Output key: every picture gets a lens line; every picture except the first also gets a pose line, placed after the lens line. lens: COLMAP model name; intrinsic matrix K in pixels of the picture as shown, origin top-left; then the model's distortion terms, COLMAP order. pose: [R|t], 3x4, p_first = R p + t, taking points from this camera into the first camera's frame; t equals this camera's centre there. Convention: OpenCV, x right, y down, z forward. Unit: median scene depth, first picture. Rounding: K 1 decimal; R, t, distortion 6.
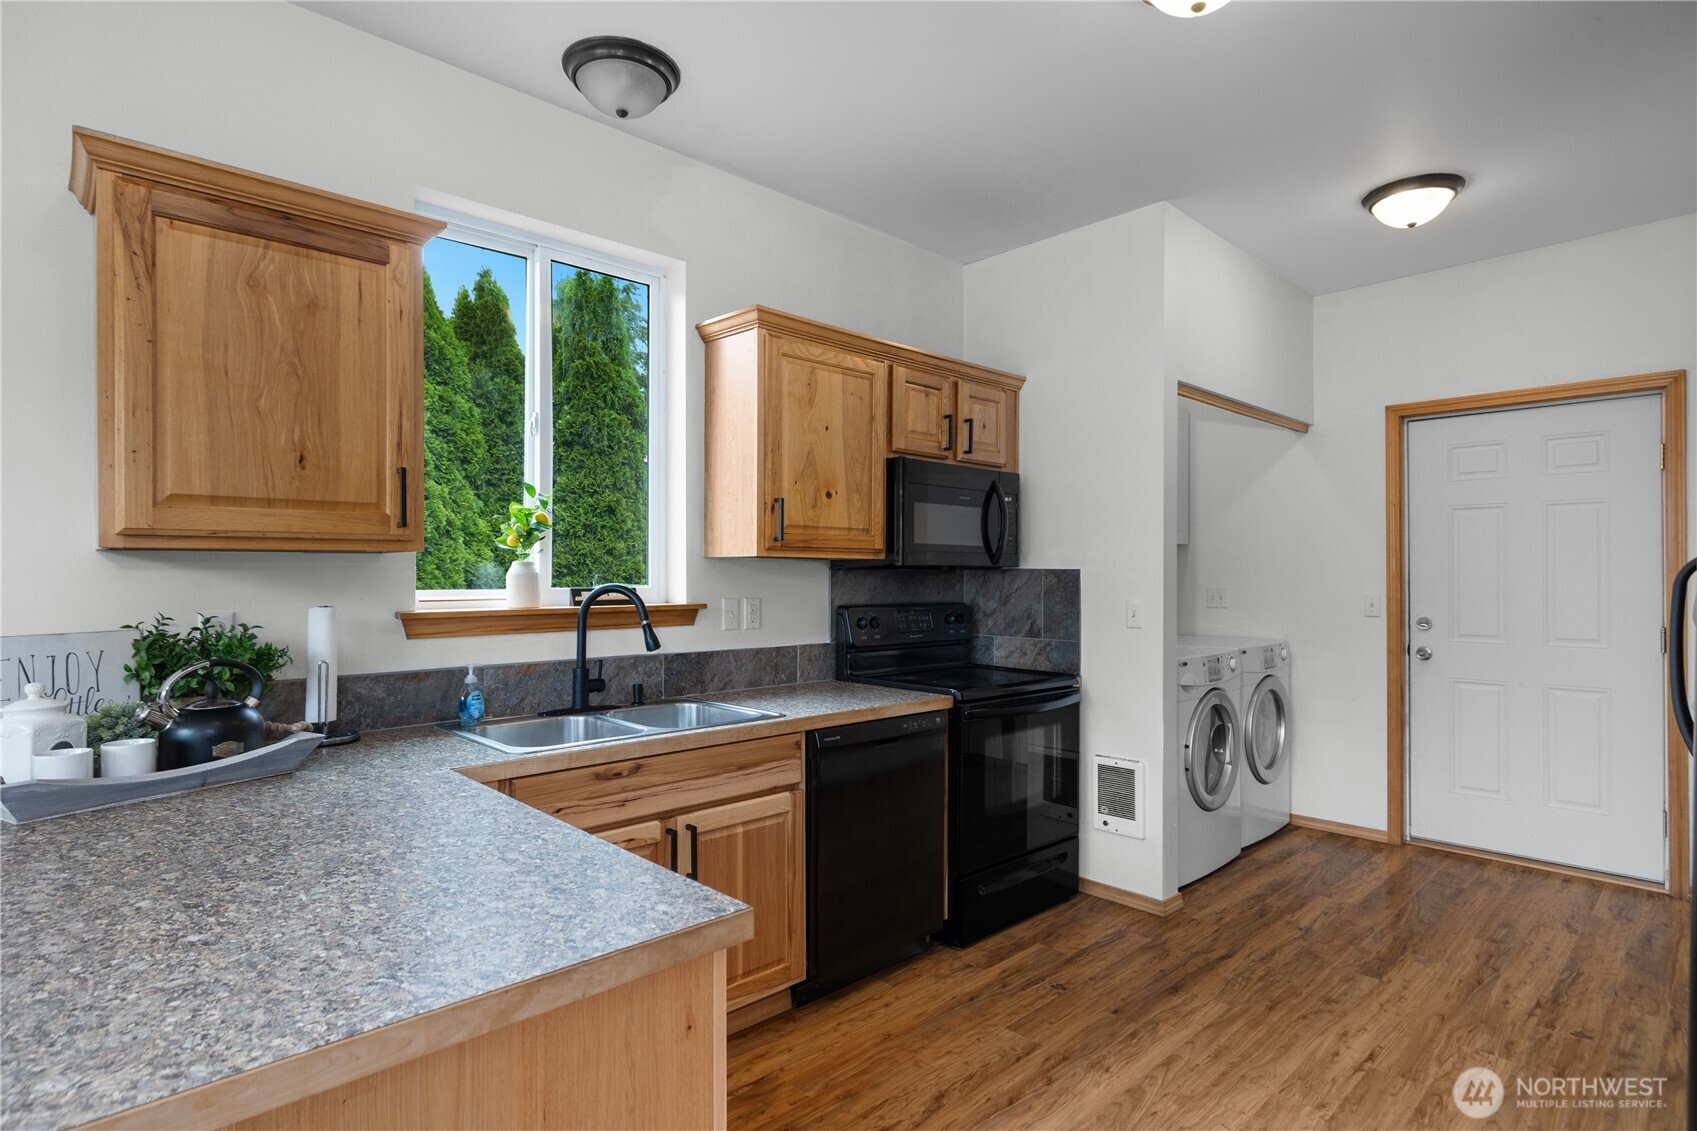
lens RADIAL K [[884.3, 0, 851.1], [0, 884.3, 566.5], [0, 0, 1]] dist [-0.018881, 0.008347]
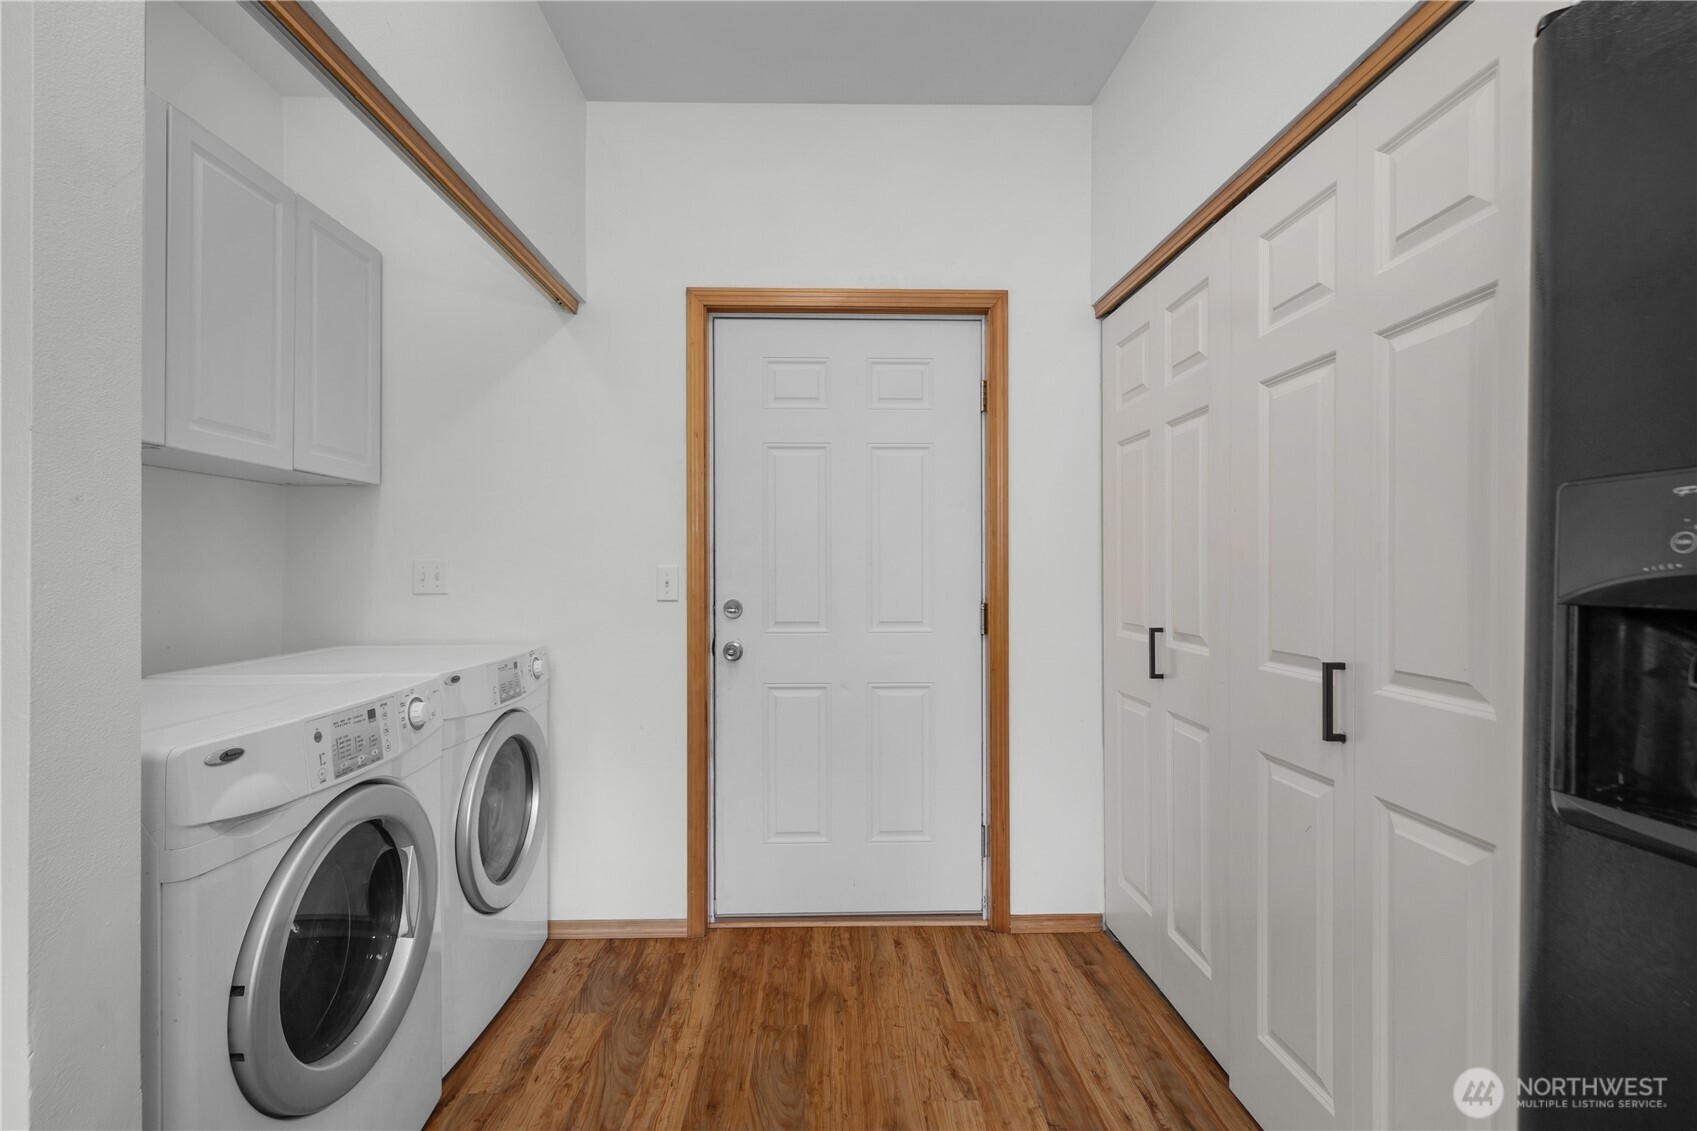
lens RADIAL K [[730.8, 0, 821.7], [0, 730.8, 574.5], [0, 0, 1]] dist [0.002633, 0.000985]
pose [[0.700927, -0.002718, 0.713228, 0.391970], [-0.007595, 0.999908, 0.011275, 0.041438], [-0.713193, -0.013320, 0.700841, 0.741475]]
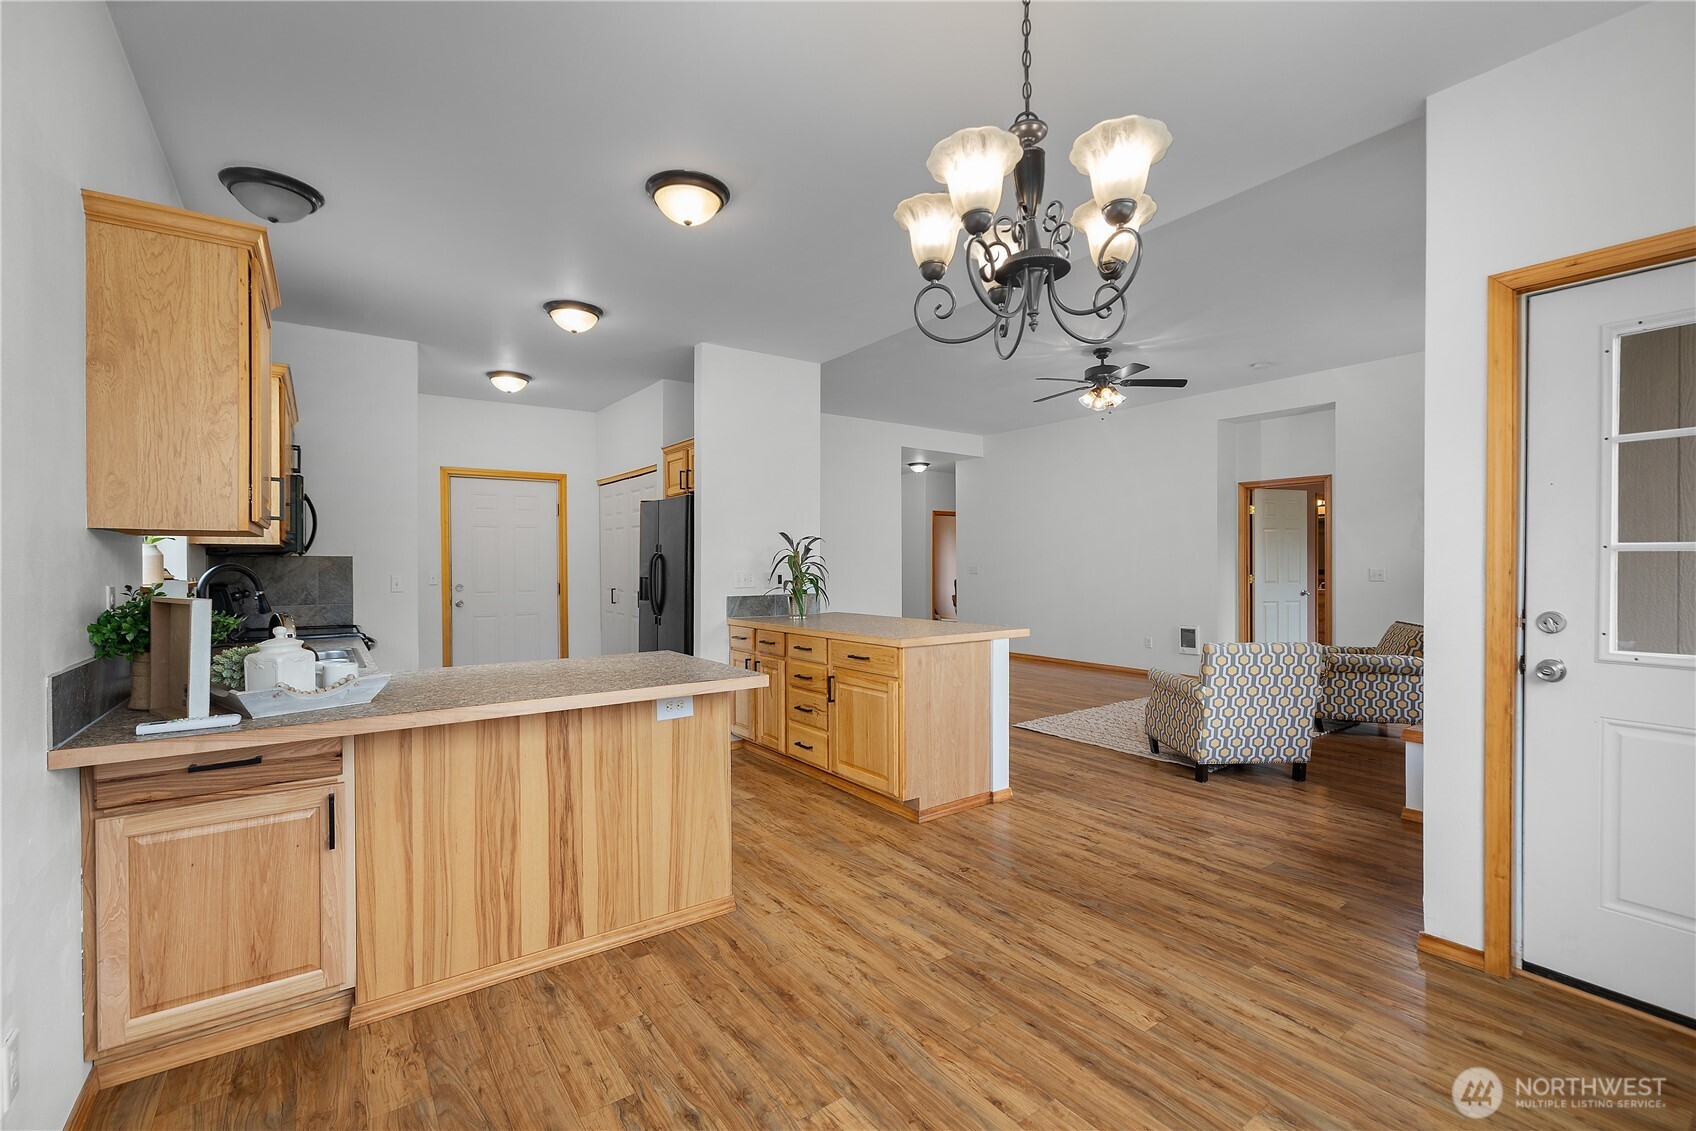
lens RADIAL K [[730.4, 0, 858.6], [0, 730.4, 581.7], [0, 0, 1]] dist [0.002633, 0.000985]
pose [[0.139242, -0.025355, 0.989934, -1.017490], [-0.002740, 0.999658, 0.025990, 0.011978], [-0.990255, -0.006331, 0.139125, -0.051618]]
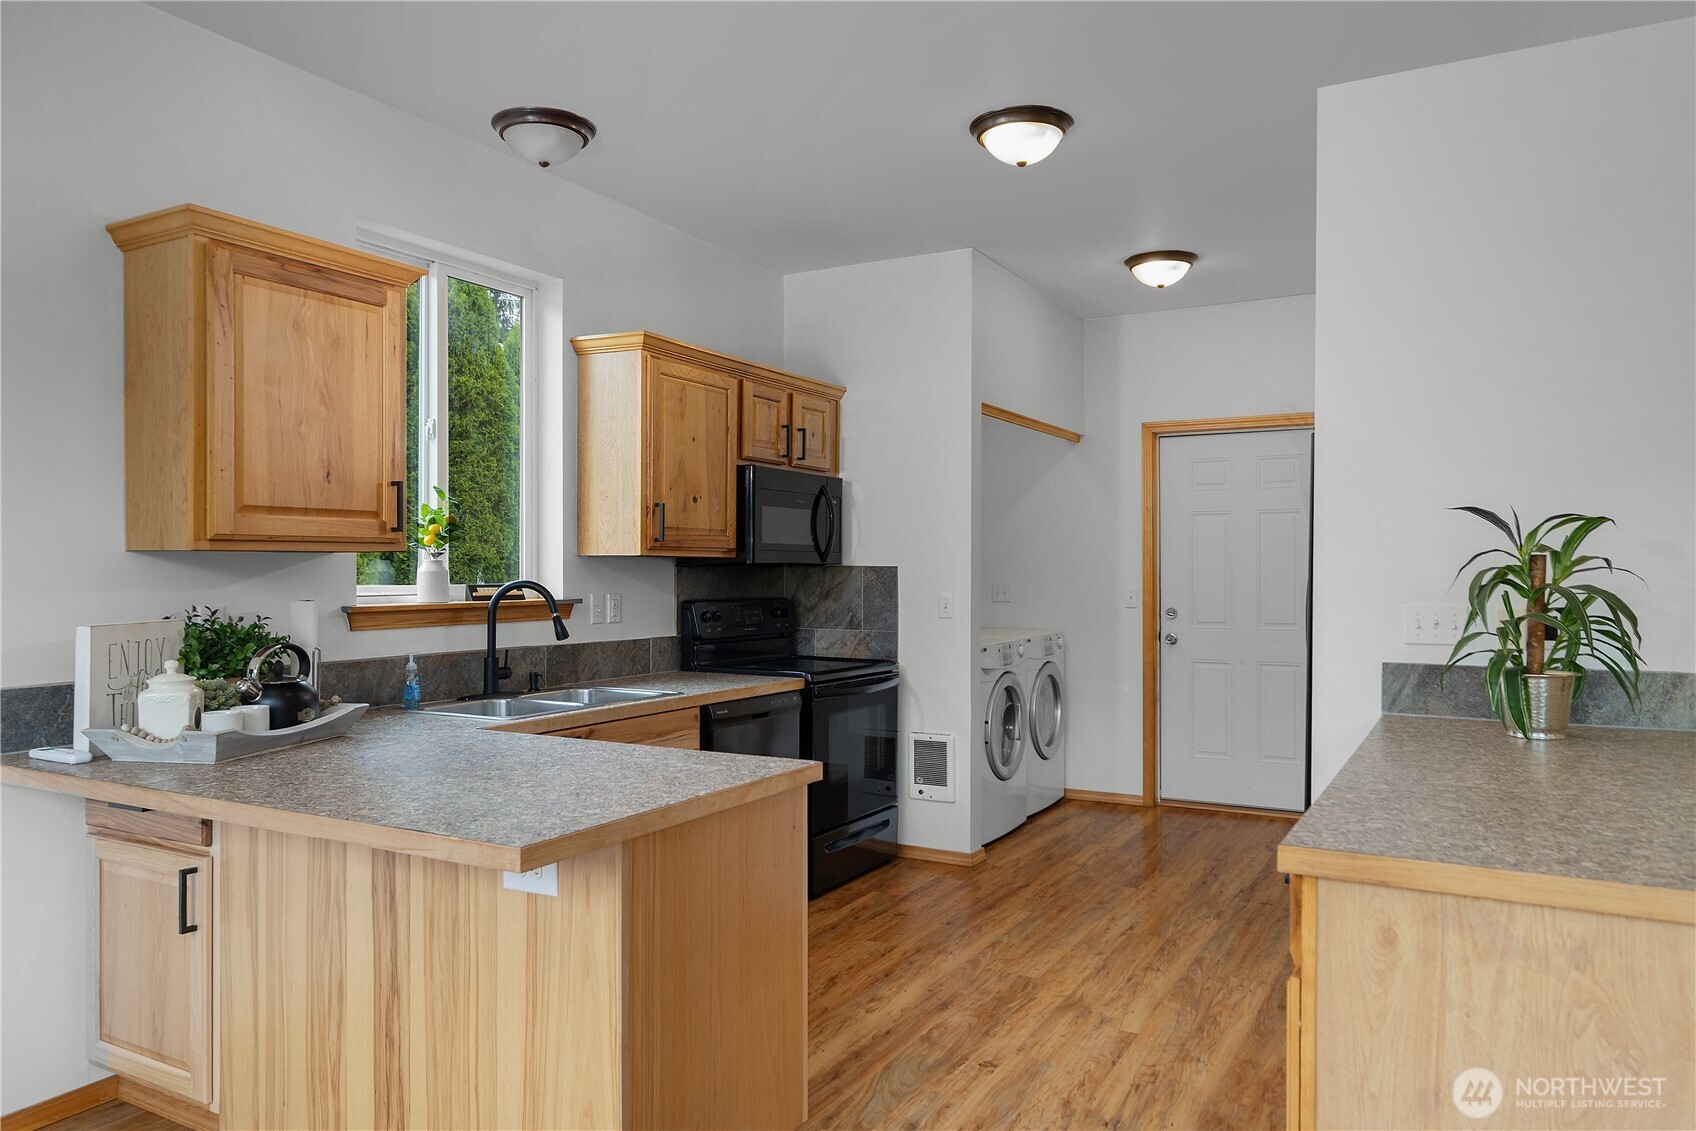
lens RADIAL K [[1138.3, 0, 857.2], [0, 1138.3, 558.0], [0, 0, 1]] dist [-0.033650, 0.000737]
pose [[0.955557, 0.002128, 0.294799, -0.249386], [-0.001650, 0.999997, -0.001871, -0.005522], [-0.294802, 0.001301, 0.955557, -0.416364]]
